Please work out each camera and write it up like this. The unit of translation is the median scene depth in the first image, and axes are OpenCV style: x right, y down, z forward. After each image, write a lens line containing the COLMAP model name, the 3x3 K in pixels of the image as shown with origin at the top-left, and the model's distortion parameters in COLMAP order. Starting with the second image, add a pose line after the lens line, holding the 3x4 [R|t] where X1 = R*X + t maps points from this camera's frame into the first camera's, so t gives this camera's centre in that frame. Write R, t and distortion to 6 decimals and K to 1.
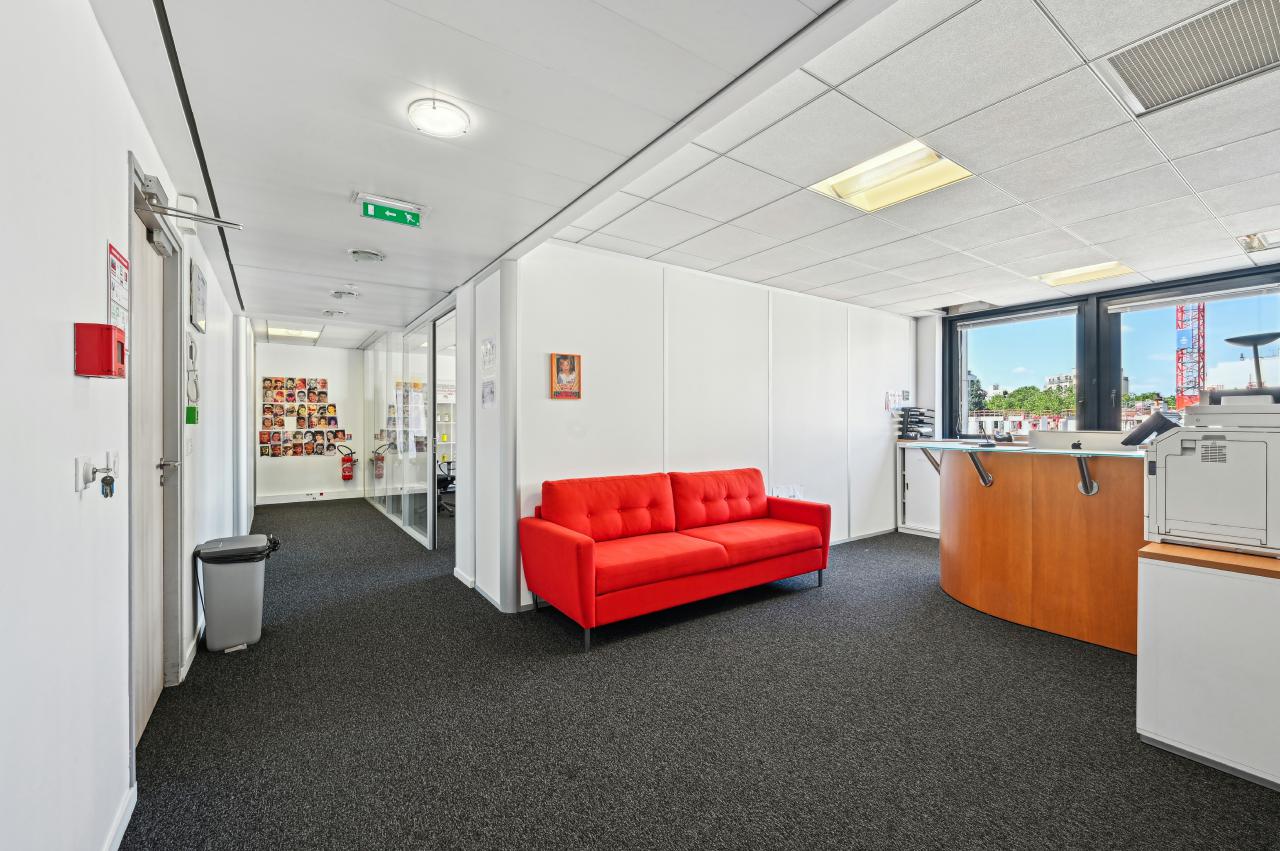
lens RADIAL K [[517.3, 0, 640.0], [0, 517.3, 425.5], [0, 0, 1]] dist [-0.000266, -0.000043]
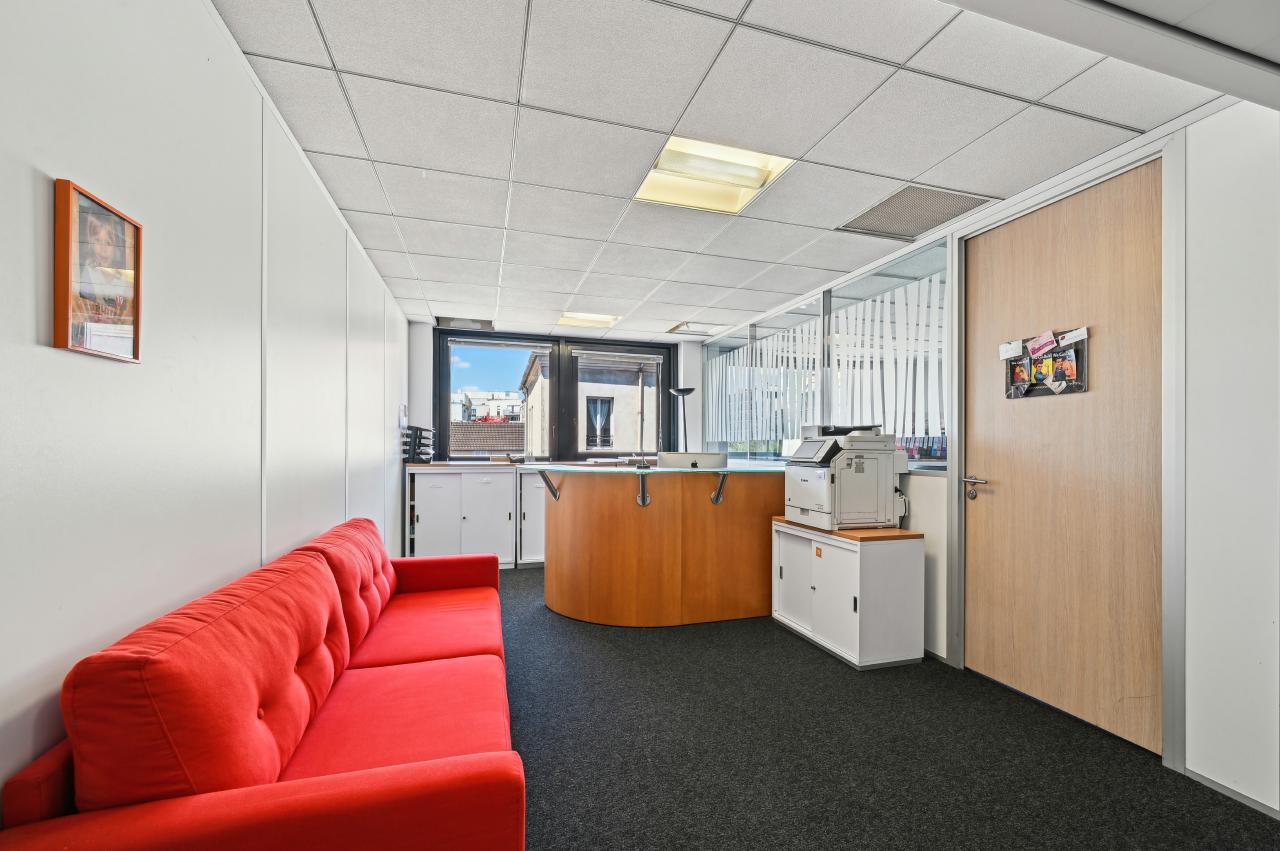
lens RADIAL K [[537.6, 0, 645.4], [0, 537.6, 445.8], [0, 0, 1]] dist [0.000627, 0.000016]
pose [[0.302531, 0.004275, 0.953130, -0.342230], [-0.004463, 0.999985, -0.003069, -0.001163], [-0.953129, -0.003326, 0.302546, 0.617345]]
